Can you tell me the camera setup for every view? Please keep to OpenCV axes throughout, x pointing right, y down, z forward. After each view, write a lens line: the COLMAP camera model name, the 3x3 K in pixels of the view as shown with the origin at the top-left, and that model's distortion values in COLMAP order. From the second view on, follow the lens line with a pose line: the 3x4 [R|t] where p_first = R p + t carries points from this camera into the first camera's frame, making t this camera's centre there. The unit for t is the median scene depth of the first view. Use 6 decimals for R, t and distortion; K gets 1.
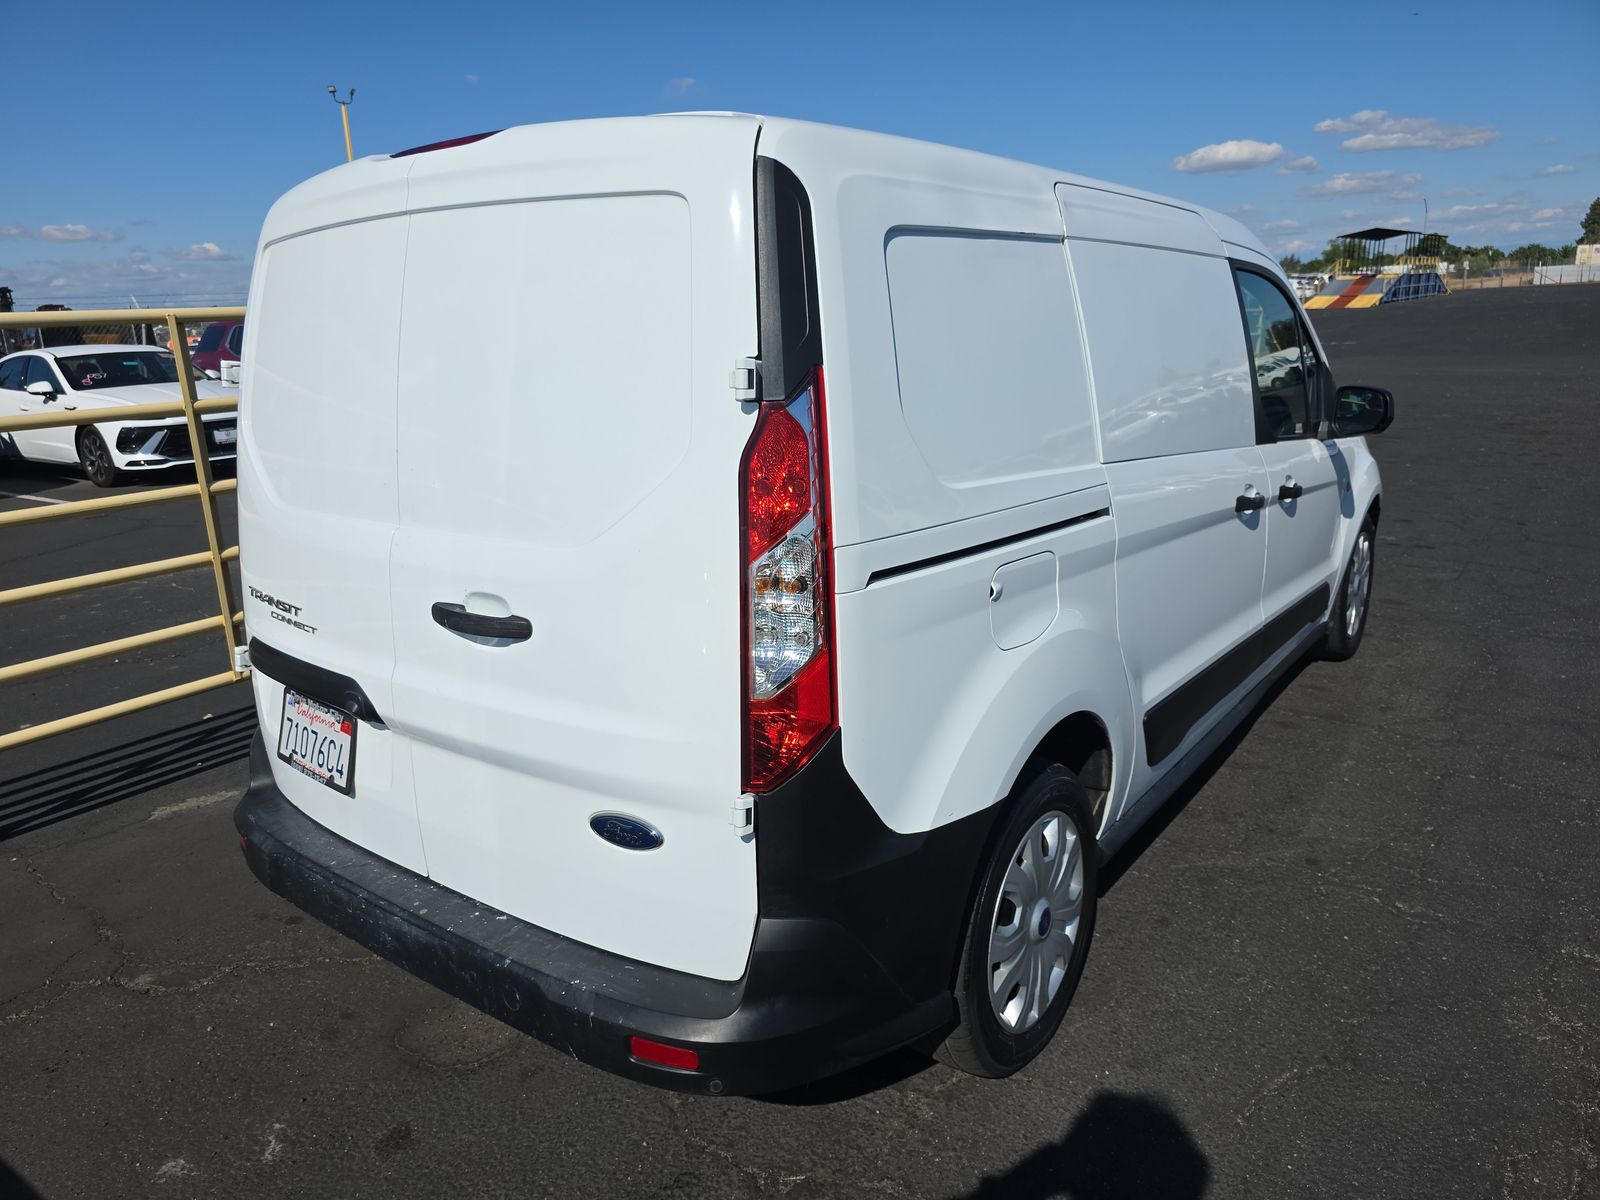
lens RADIAL K [[1082.2, 0, 788.0], [0, 1082.2, 602.8], [0, 0, 1]] dist [0.045446, -0.006488]
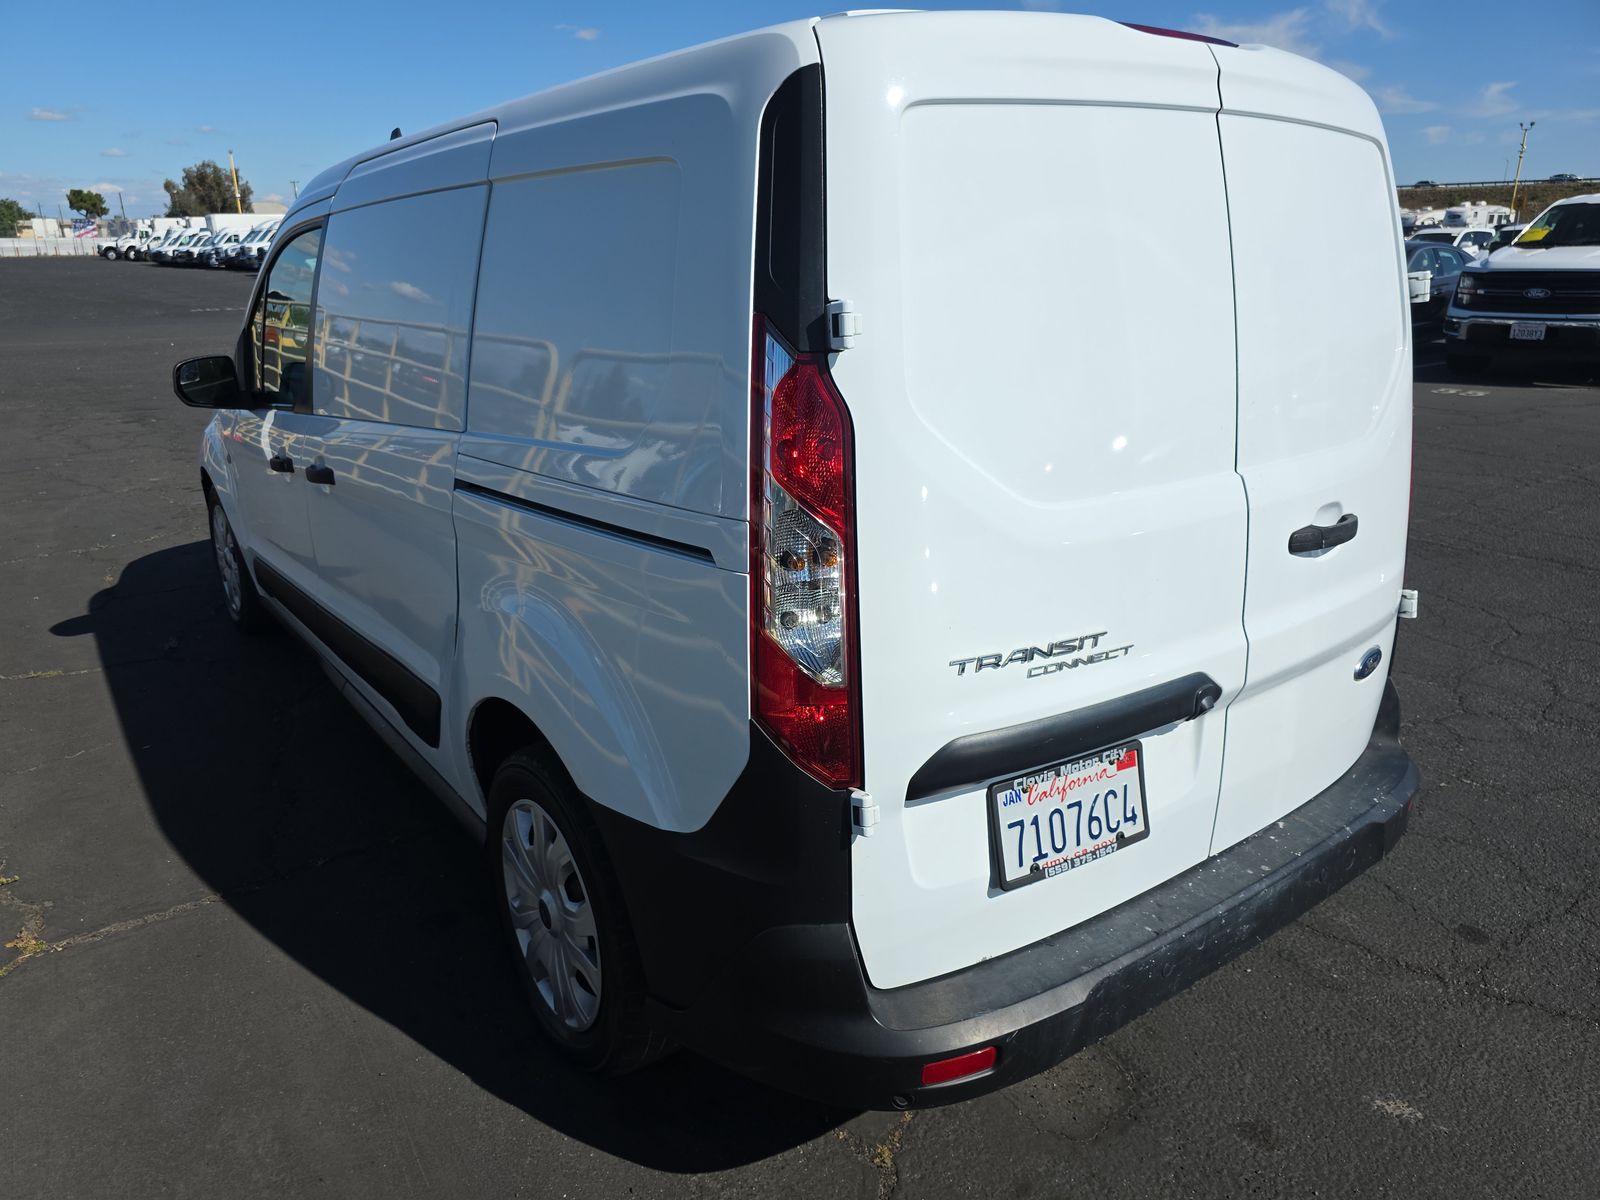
lens RADIAL K [[1082.2, 0, 795.0], [0, 1082.2, 604.7], [0, 0, 1]] dist [0.045446, -0.006488]
pose [[0.276699, -0.259448, 0.925270, -1.157021], [0.251891, 0.948778, 0.190712, -0.200833], [-0.927356, 0.180297, 0.327878, 0.933654]]
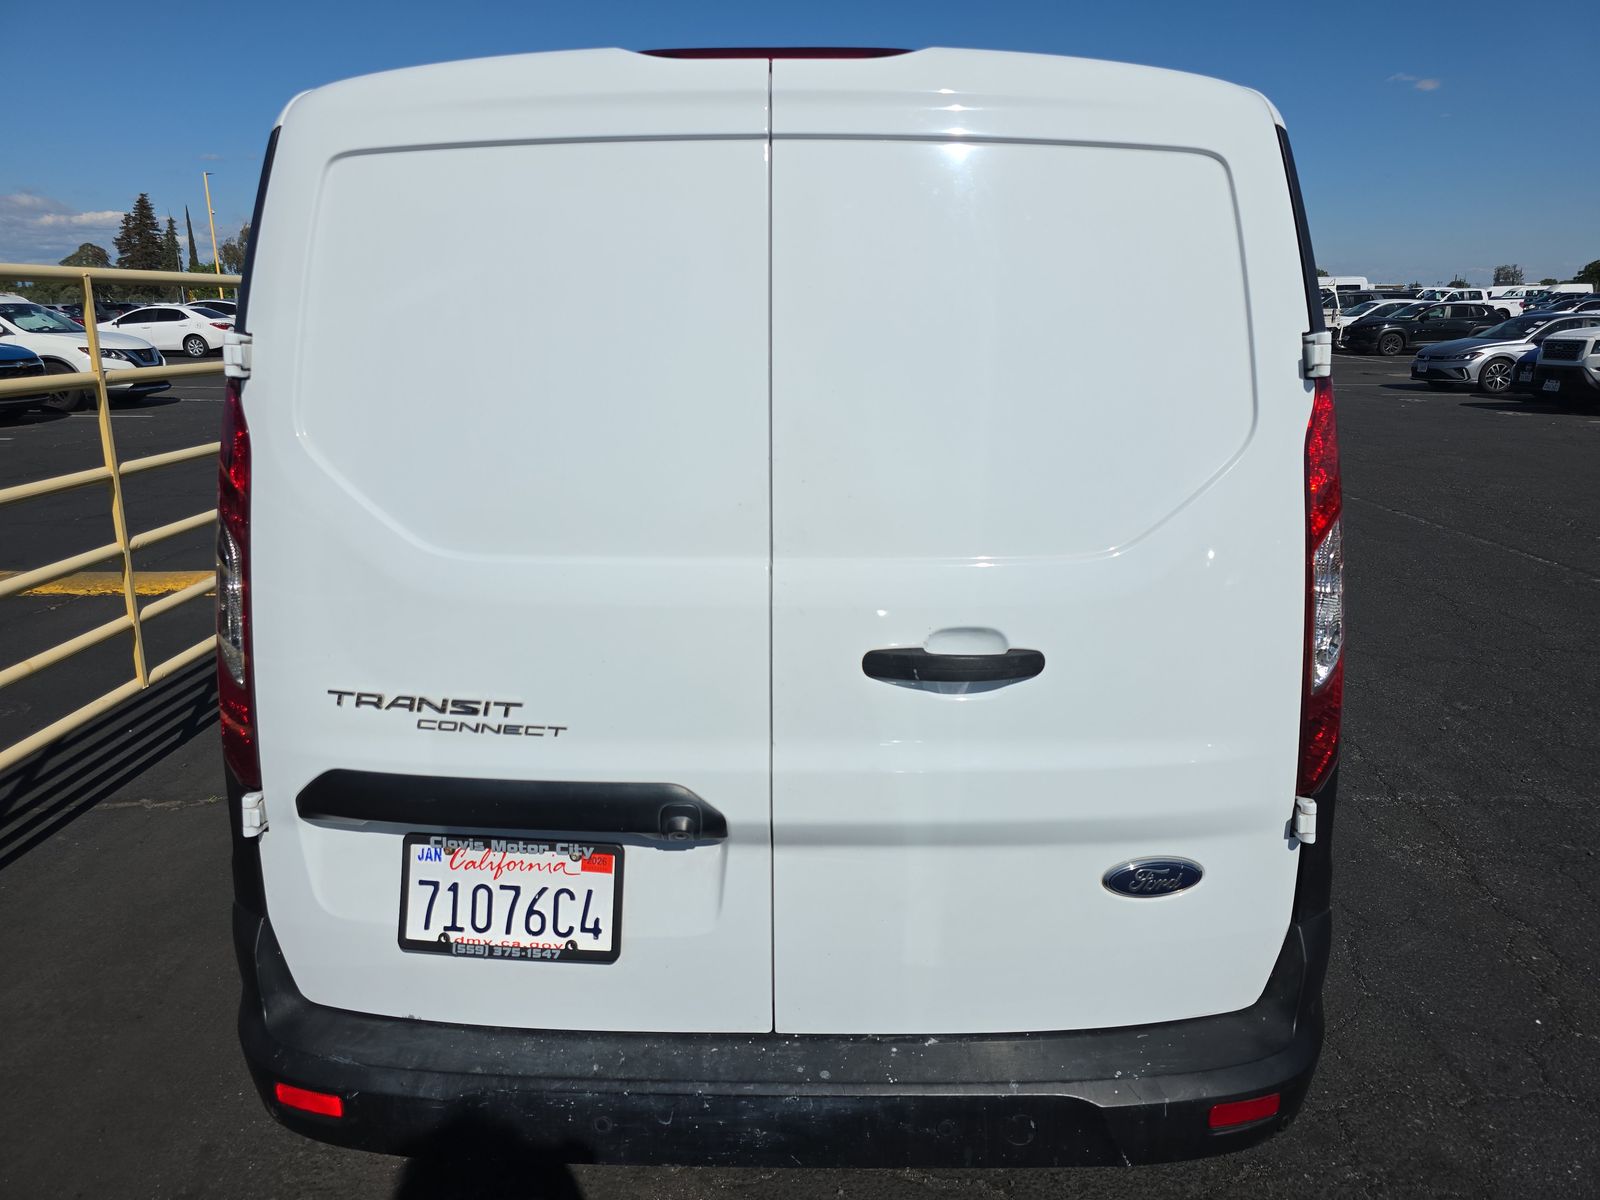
lens RADIAL K [[1082.2, 0, 814.4], [0, 1082.2, 583.6], [0, 0, 1]] dist [0.045446, -0.006488]
pose [[0.805602, -0.101142, 0.583761, -0.672270], [0.127326, 0.991853, -0.003865, -0.041487], [-0.578614, 0.077442, 0.811917, 0.341465]]
